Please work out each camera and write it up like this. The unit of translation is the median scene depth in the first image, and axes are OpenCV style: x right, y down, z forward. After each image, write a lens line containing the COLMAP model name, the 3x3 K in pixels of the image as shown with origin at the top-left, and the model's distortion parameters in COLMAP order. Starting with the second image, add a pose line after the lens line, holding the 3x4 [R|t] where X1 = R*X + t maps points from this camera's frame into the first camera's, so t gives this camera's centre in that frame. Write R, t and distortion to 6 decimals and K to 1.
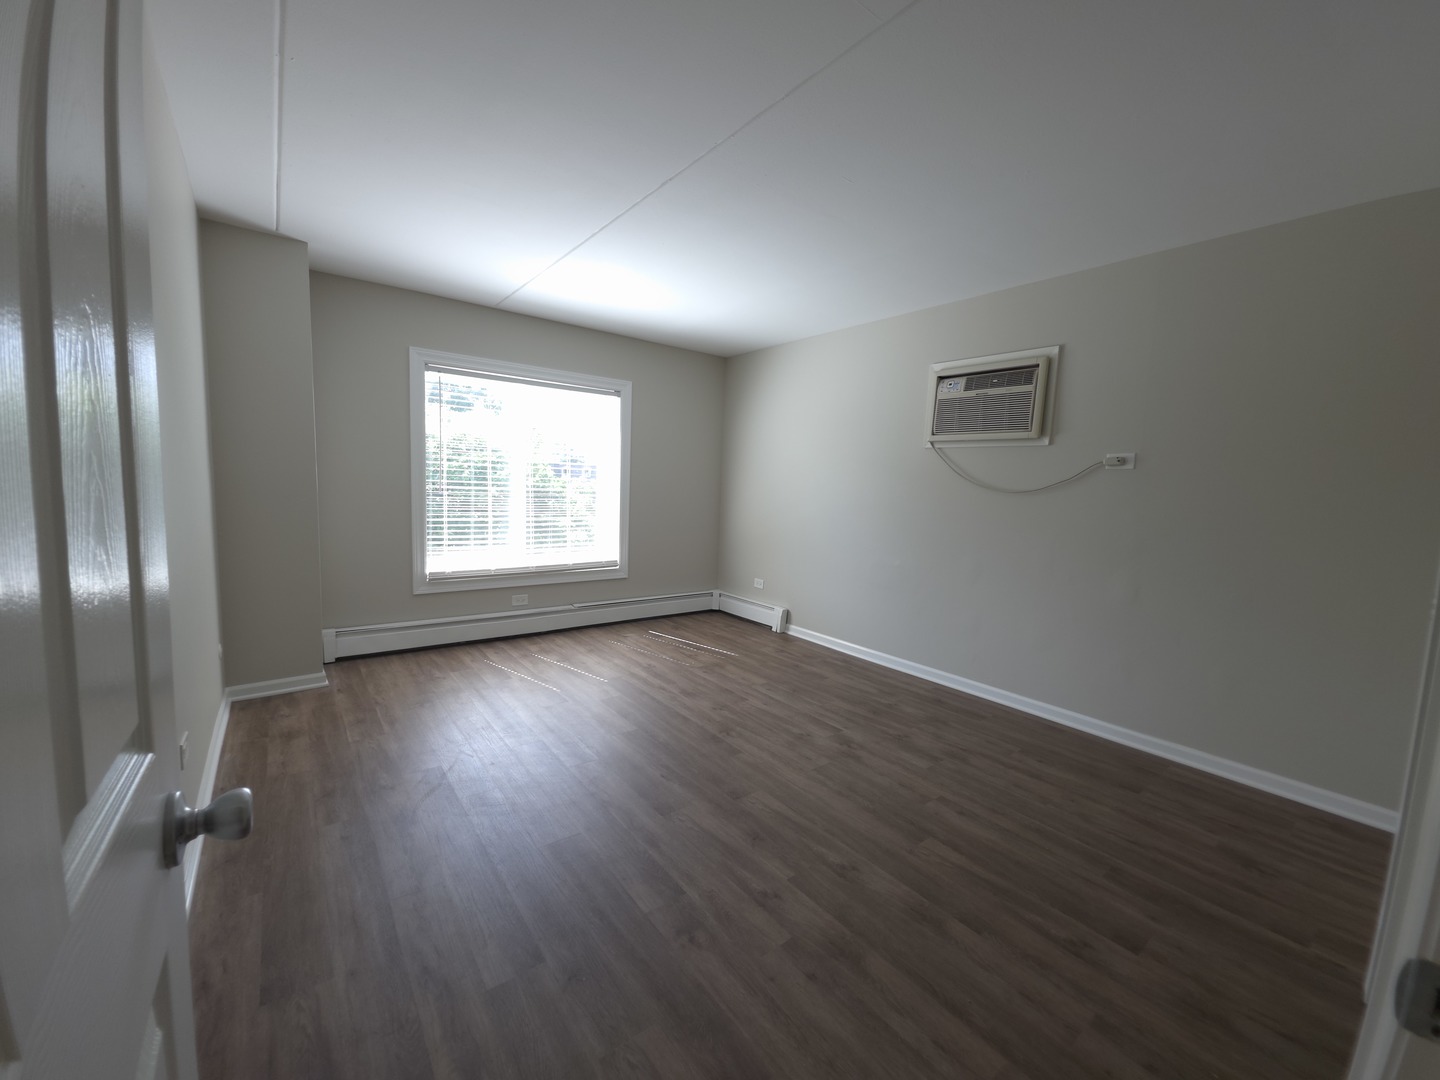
lens RADIAL K [[569.5, 0, 720.0], [0, 569.5, 540.0], [0, 0, 1]] dist [0.009246, -0.006772]
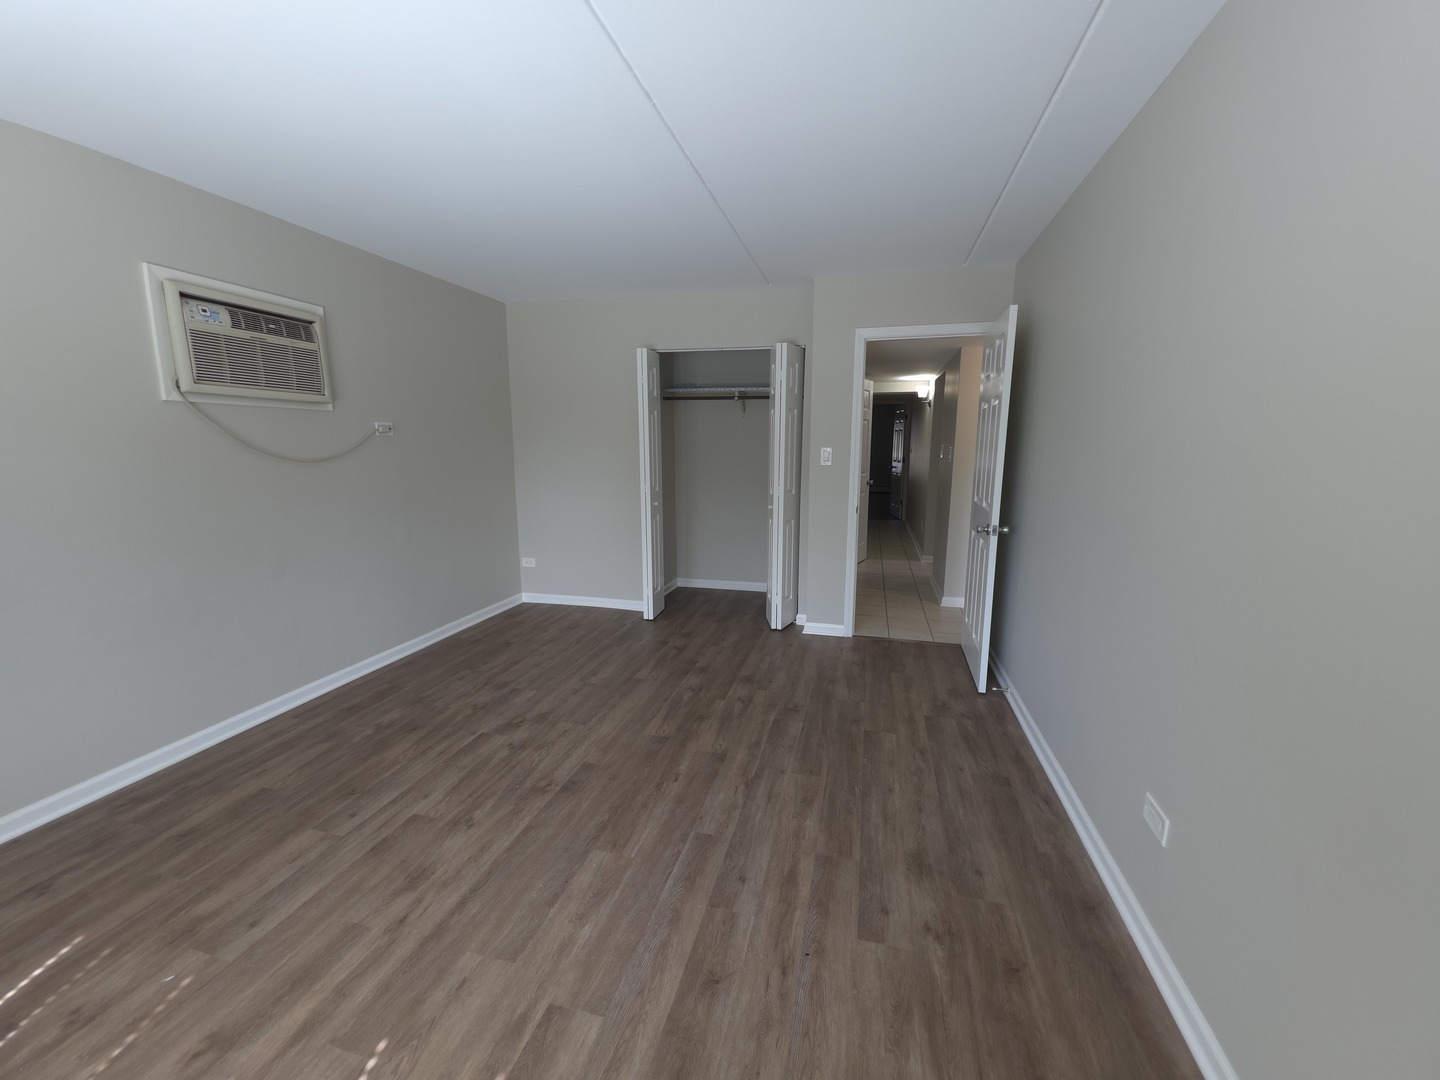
lens RADIAL K [[569.5, 0, 720.0], [0, 569.5, 540.0], [0, 0, 1]] dist [0.009246, -0.006772]
pose [[-0.612363, -0.174984, 0.770968, -0.627932], [0.051435, 0.964313, 0.259720, -0.172704], [-0.788902, 0.198697, -0.581510, 1.088601]]
